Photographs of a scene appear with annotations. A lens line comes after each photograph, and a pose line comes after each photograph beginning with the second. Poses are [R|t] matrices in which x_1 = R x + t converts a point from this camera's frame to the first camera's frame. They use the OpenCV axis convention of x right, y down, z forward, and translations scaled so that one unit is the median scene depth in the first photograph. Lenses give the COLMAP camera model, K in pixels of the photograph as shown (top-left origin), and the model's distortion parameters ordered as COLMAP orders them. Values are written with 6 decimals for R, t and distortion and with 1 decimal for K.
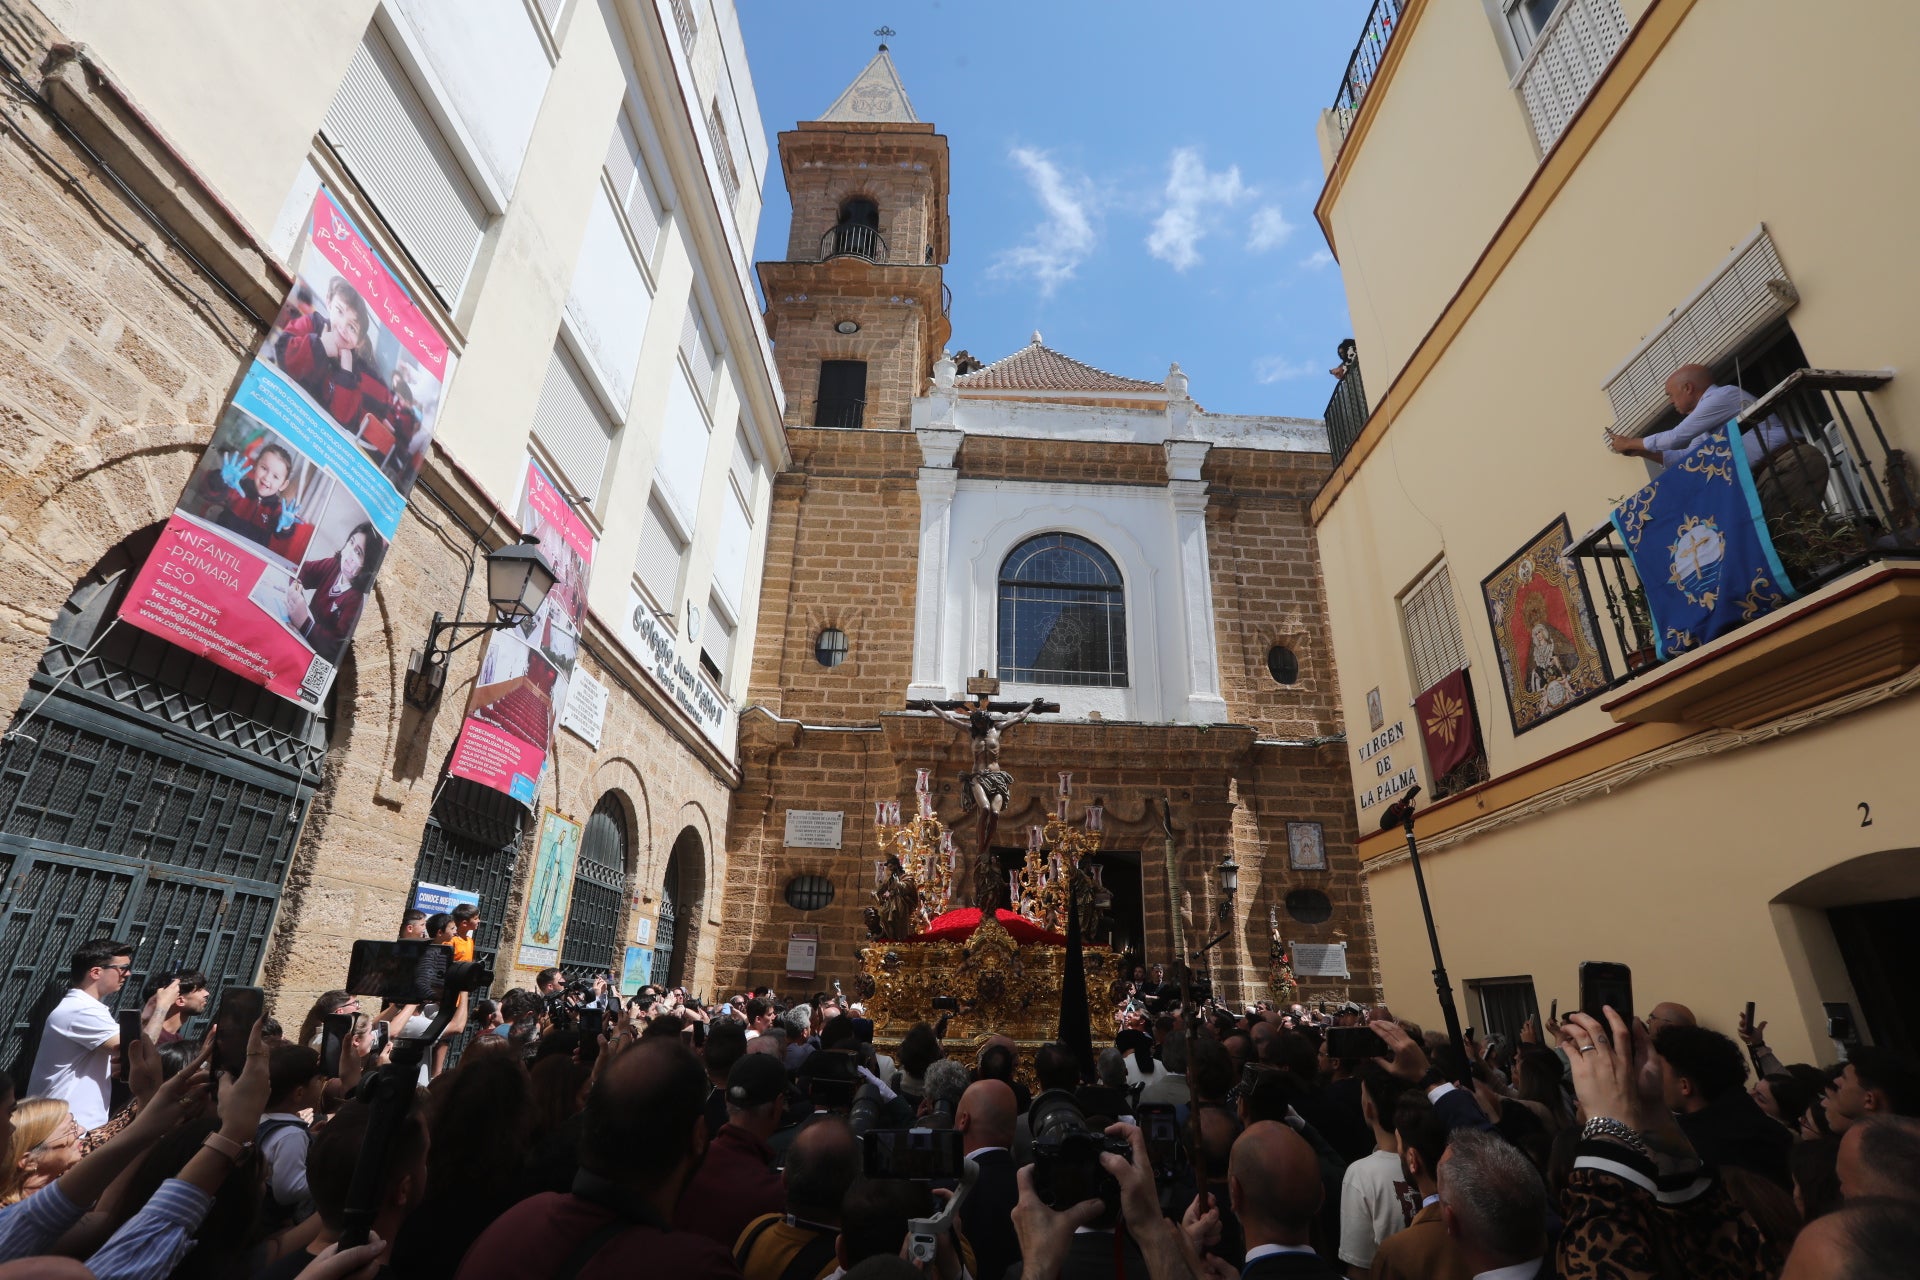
lens RADIAL K [[891.8, 0, 963.1], [0, 891.8, 636.5], [0, 0, 1]] dist [-0.098098, 0.063880]
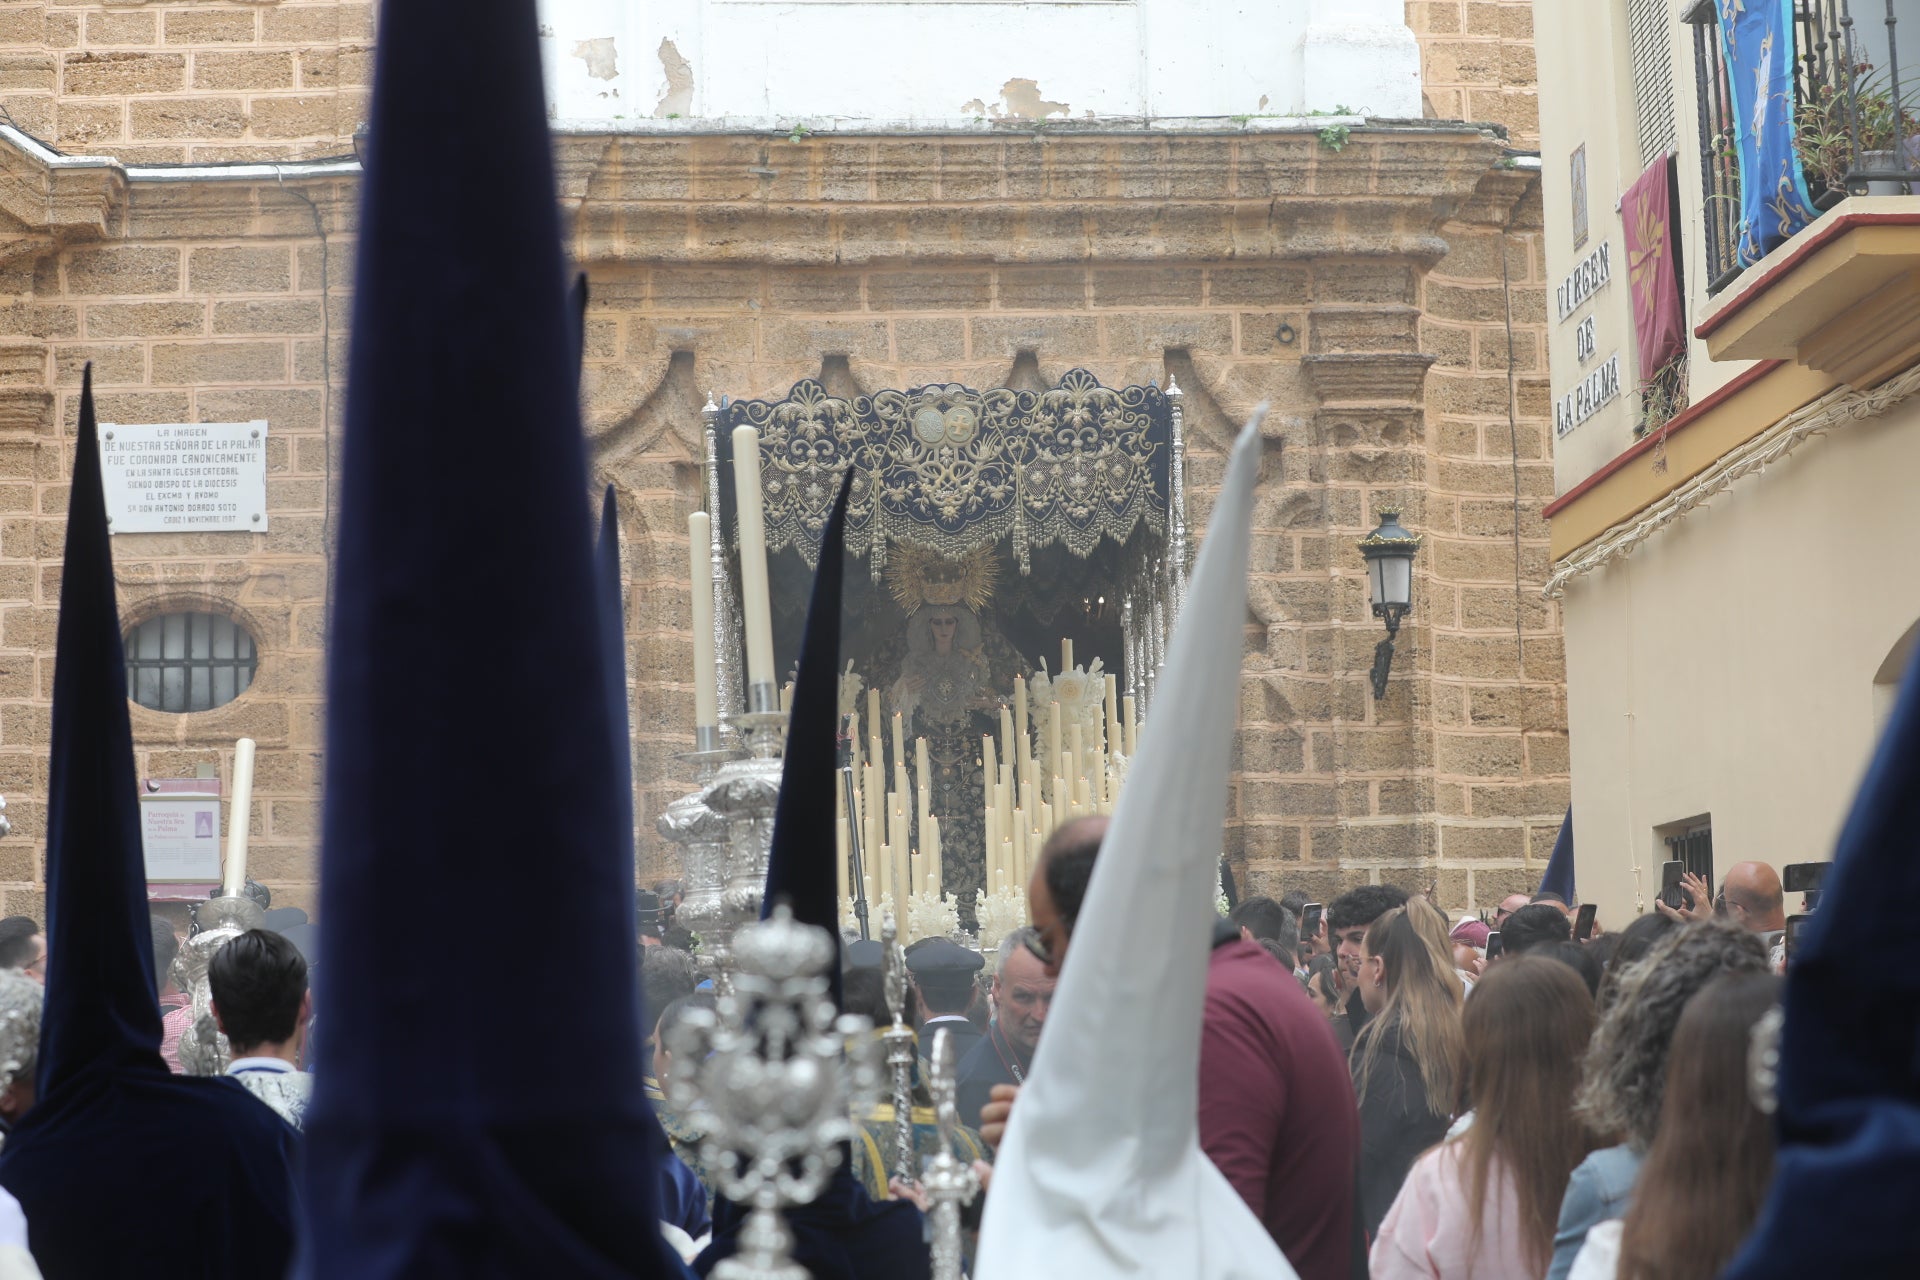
lens RADIAL K [[3783.7, 0, 960.0], [0, 3783.7, 640.0], [0, 0, 1]] dist [-0.333893, 0.013950]
pose [[0.997786, -0.043936, 0.049922, 0.053135], [0.027161, 0.954448, 0.297137, -0.138419], [-0.060703, -0.295124, 0.953529, -0.390971]]
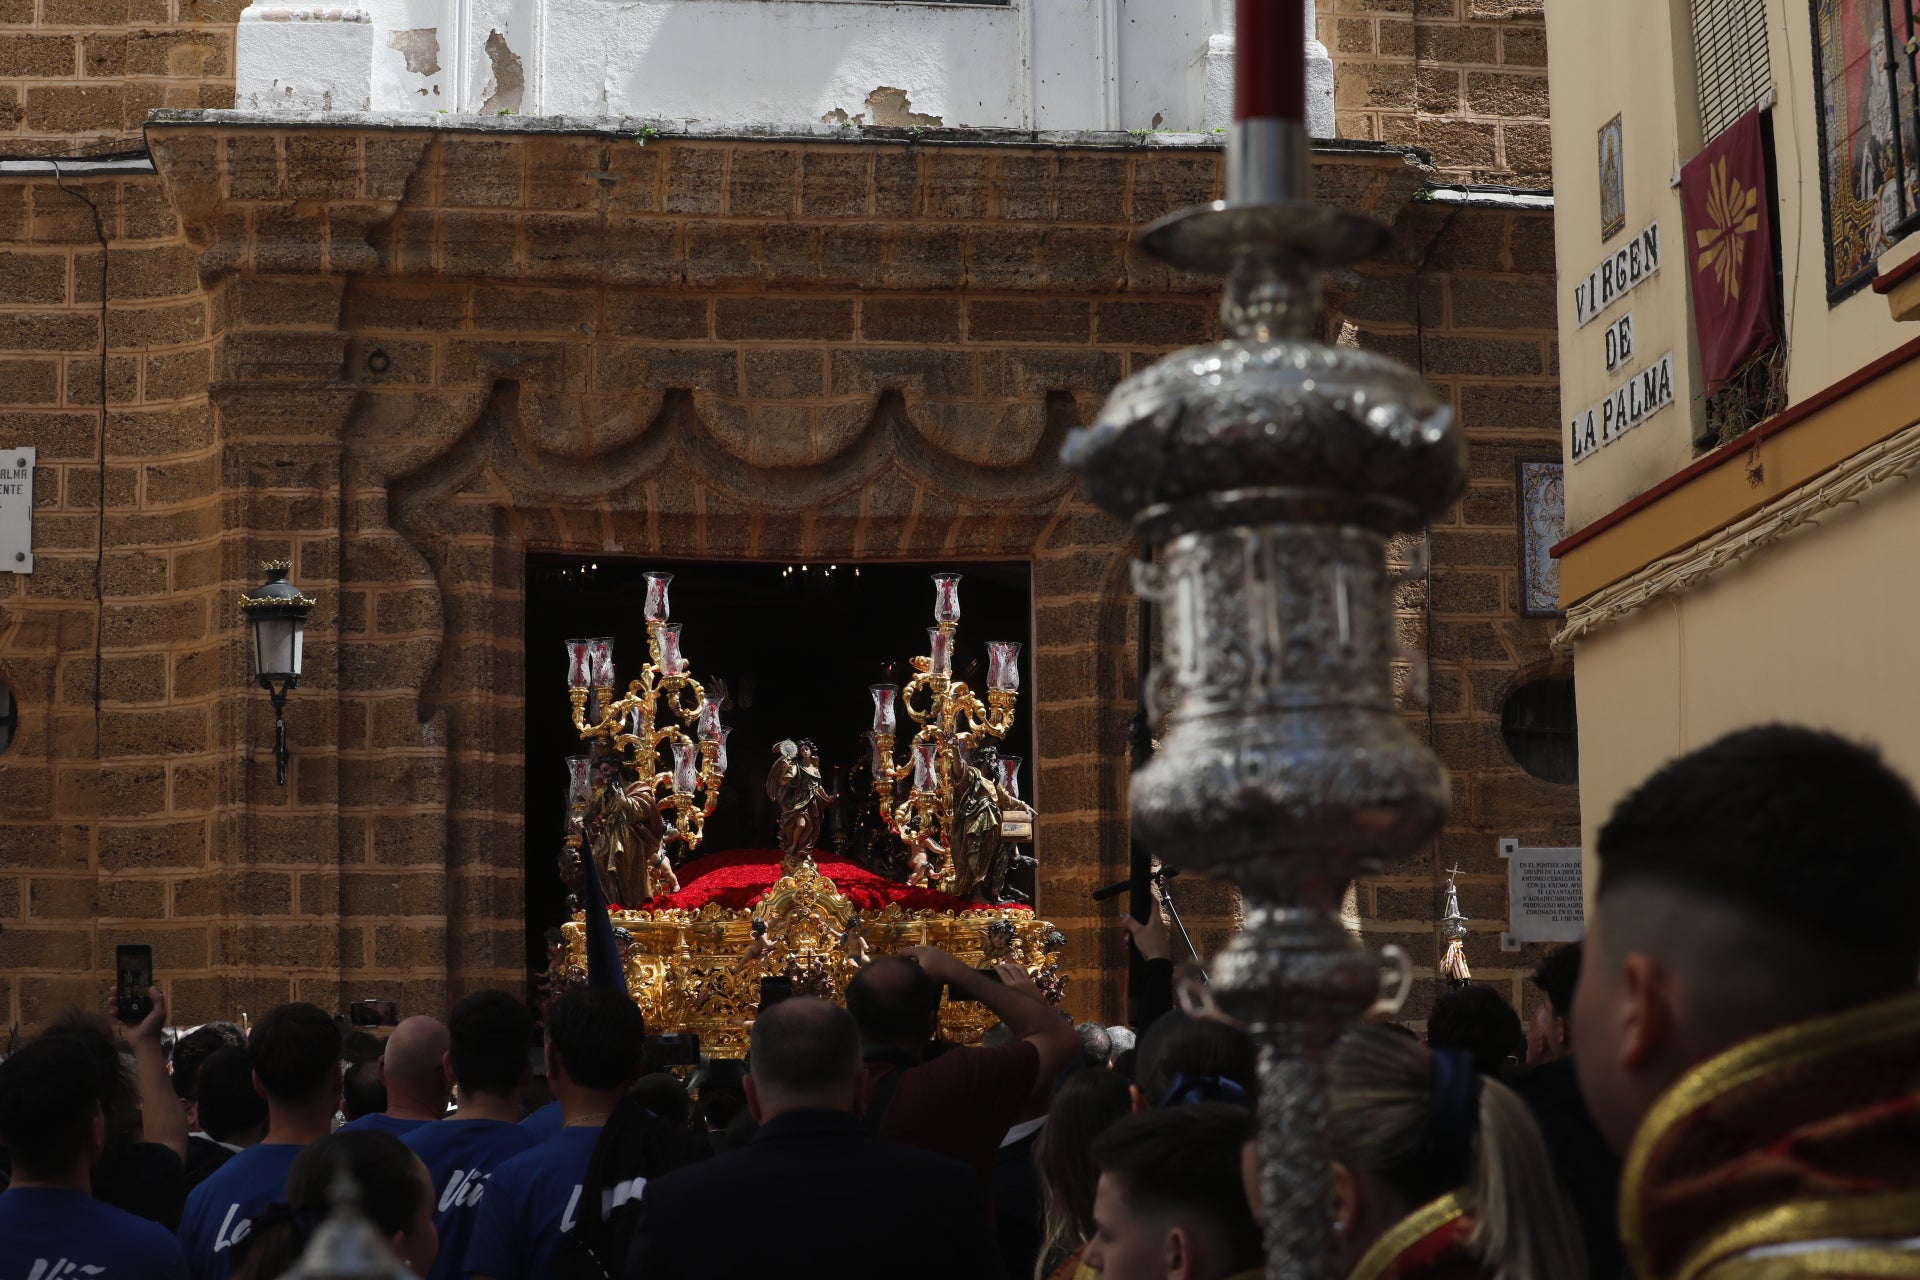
lens RADIAL K [[3783.7, 0, 960.0], [0, 3783.7, 640.0], [0, 0, 1]] dist [-0.333893, 0.013950]
pose [[0.992377, -0.022468, 0.121173, 0.020642], [-0.010599, 0.964038, 0.265555, -0.073595], [-0.122782, -0.264815, 0.956451, -0.239373]]
